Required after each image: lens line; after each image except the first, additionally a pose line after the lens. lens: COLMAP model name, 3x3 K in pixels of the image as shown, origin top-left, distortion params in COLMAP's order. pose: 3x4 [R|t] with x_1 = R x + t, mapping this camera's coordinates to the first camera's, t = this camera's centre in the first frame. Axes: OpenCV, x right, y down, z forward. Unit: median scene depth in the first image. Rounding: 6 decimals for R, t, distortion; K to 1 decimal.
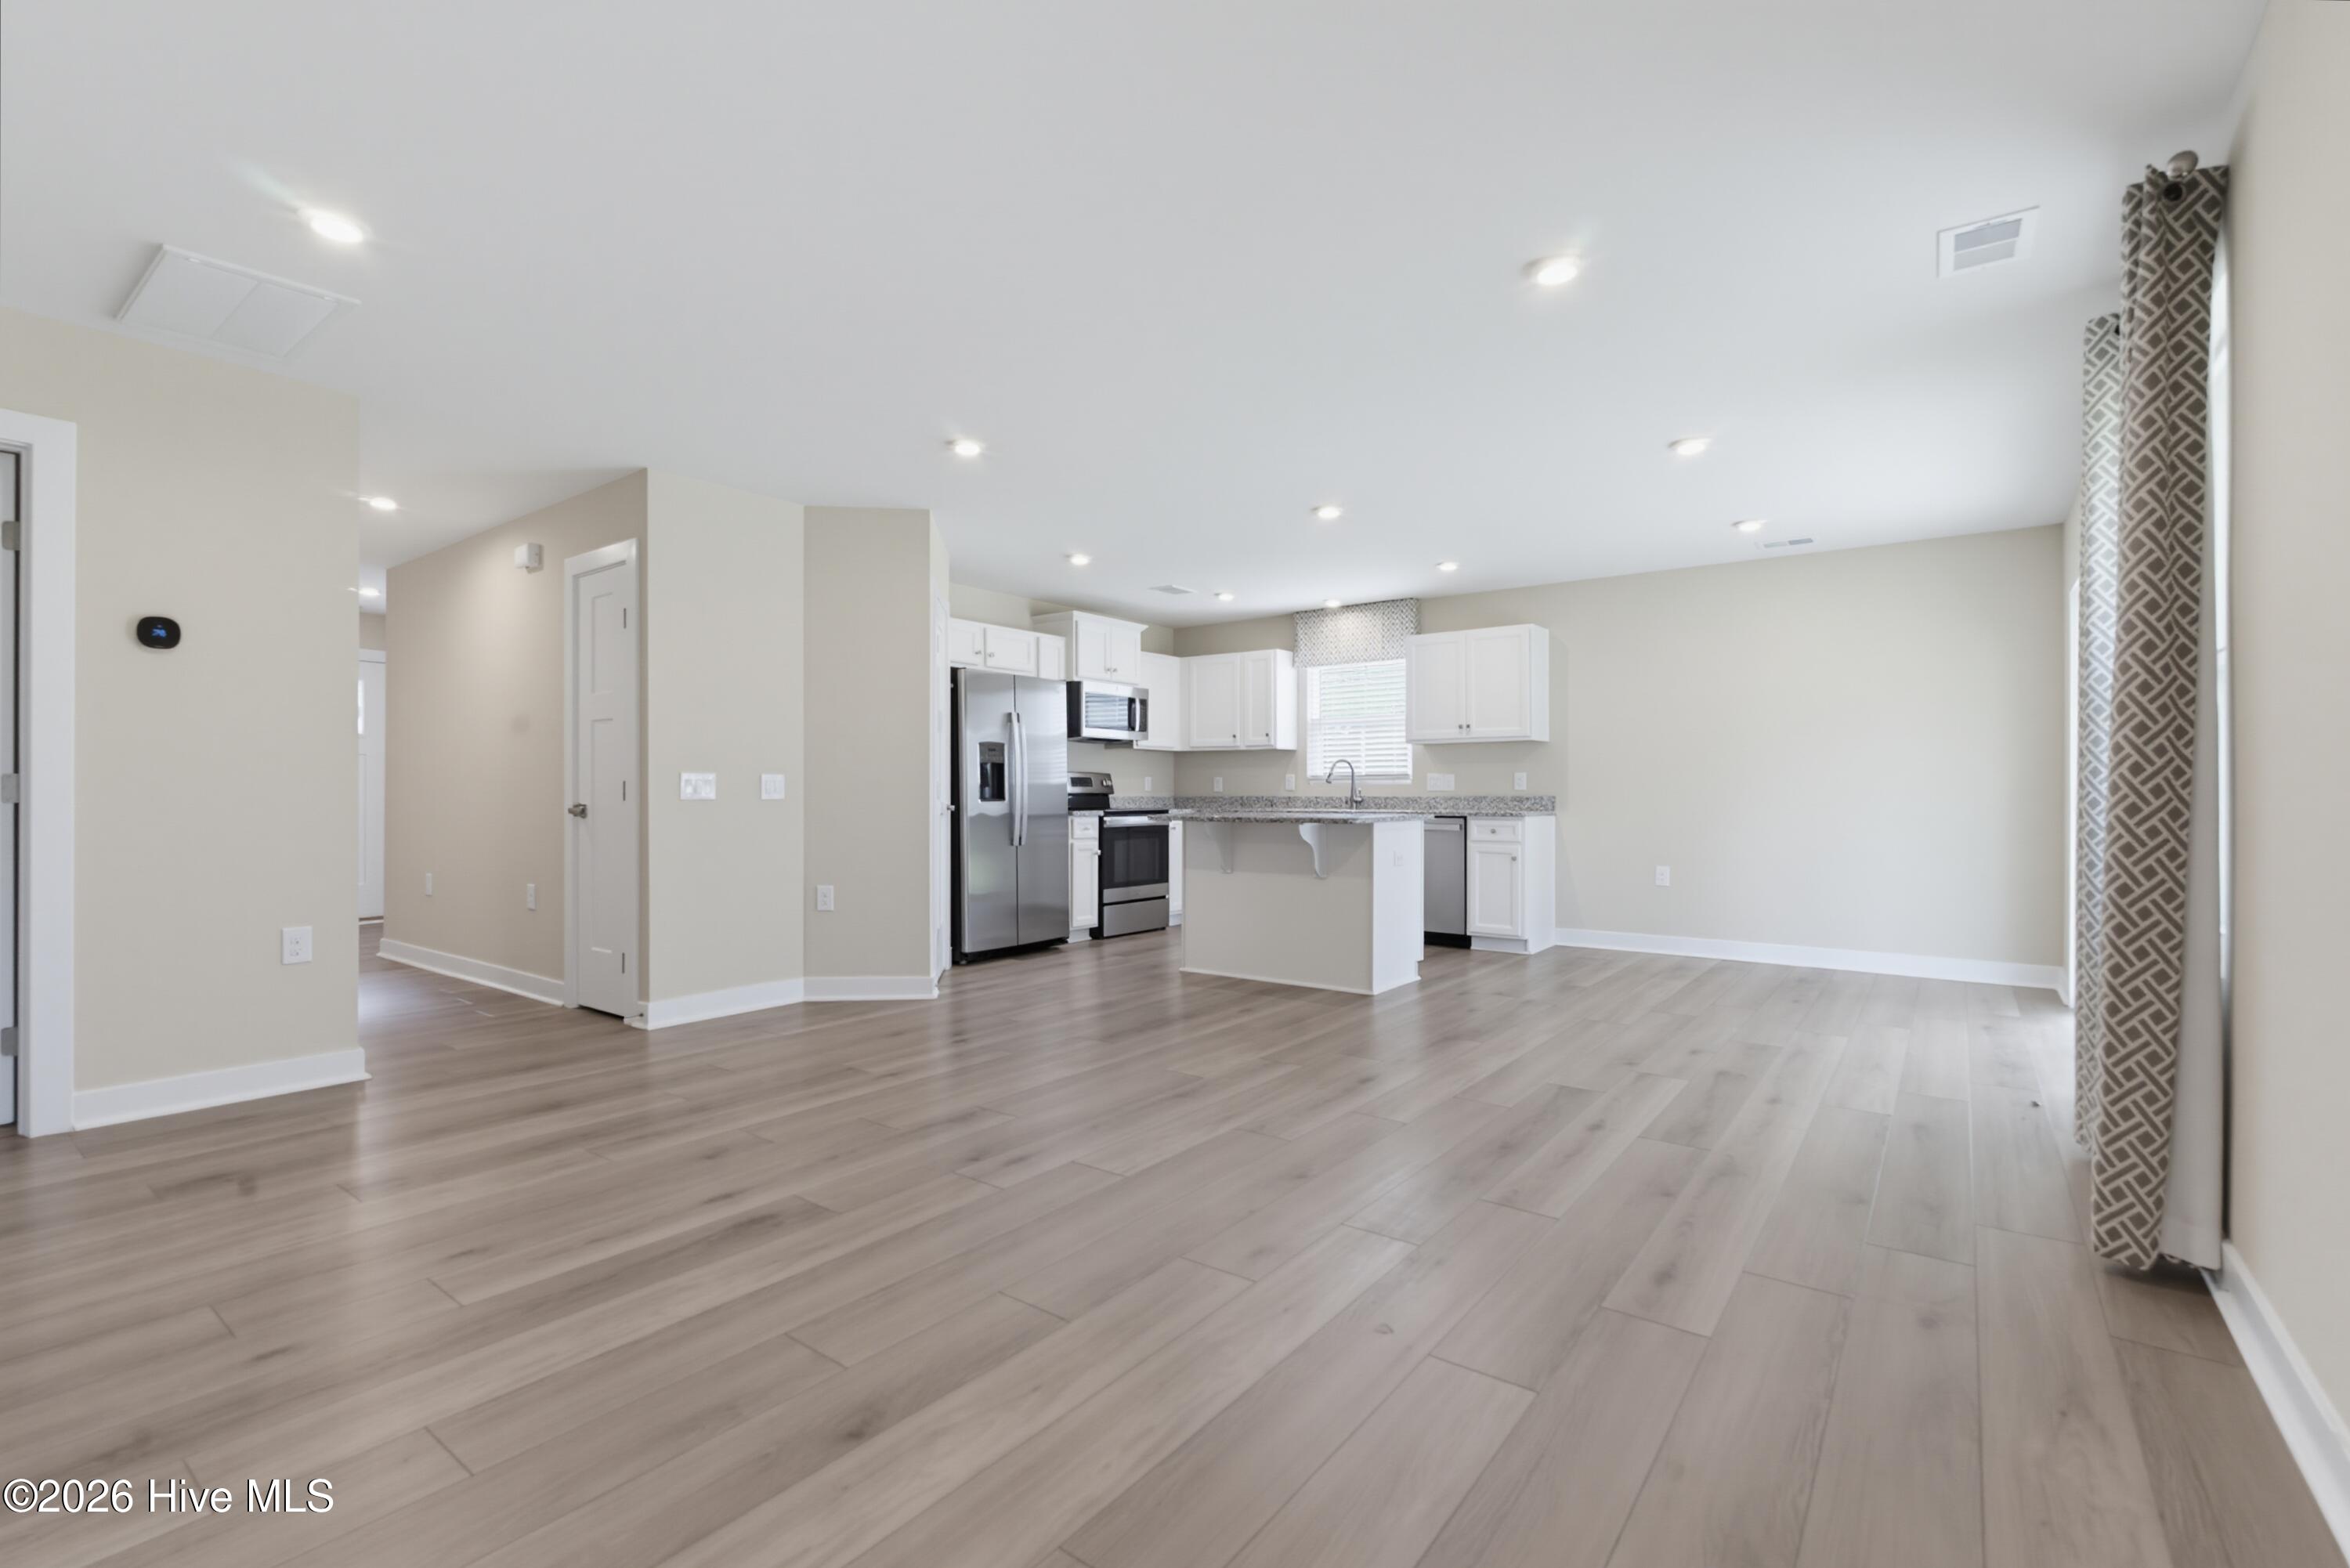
lens RADIAL K [[1056.0, 0, 1178.6], [0, 1056.0, 791.7], [0, 0, 1]] dist [-0.011029, 0.002148]
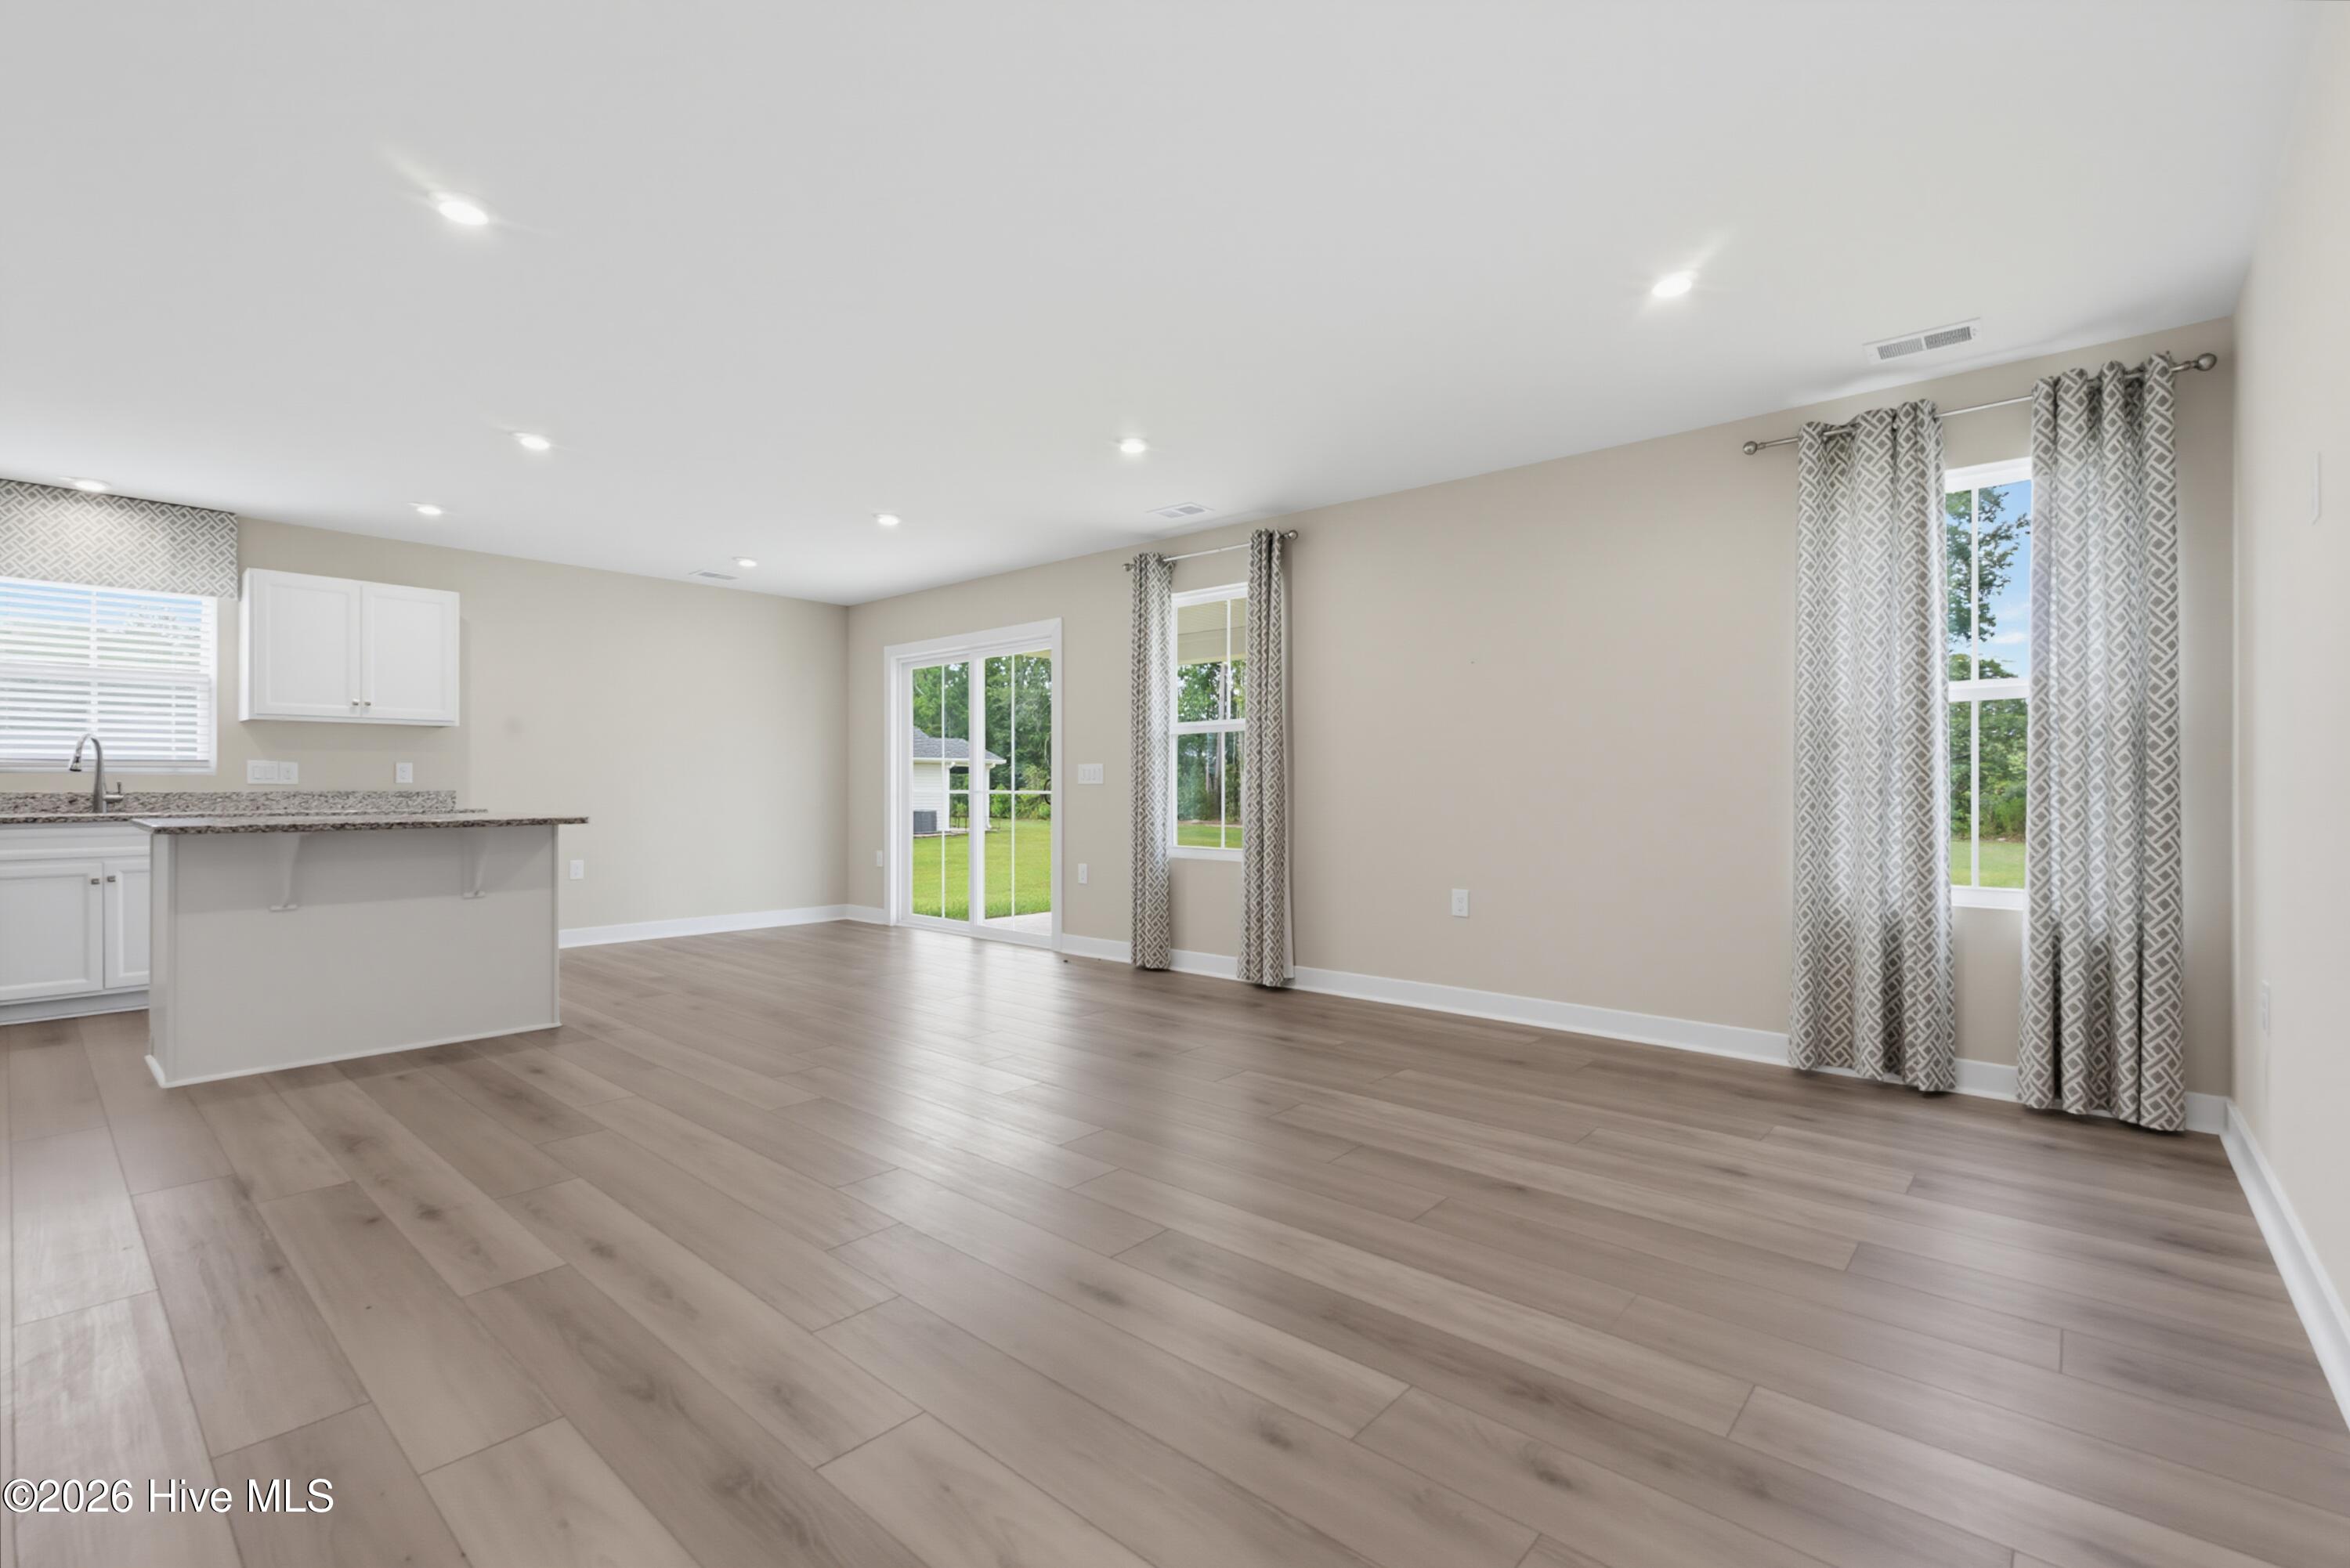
lens RADIAL K [[1056.0, 0, 1162.0], [0, 1056.0, 791.8], [0, 0, 1]] dist [-0.011029, 0.002148]
pose [[0.082267, -0.001356, 0.996609, -0.431693], [-0.002161, 0.999996, 0.001539, 0.001918], [-0.996608, -0.002280, 0.082264, 0.313655]]
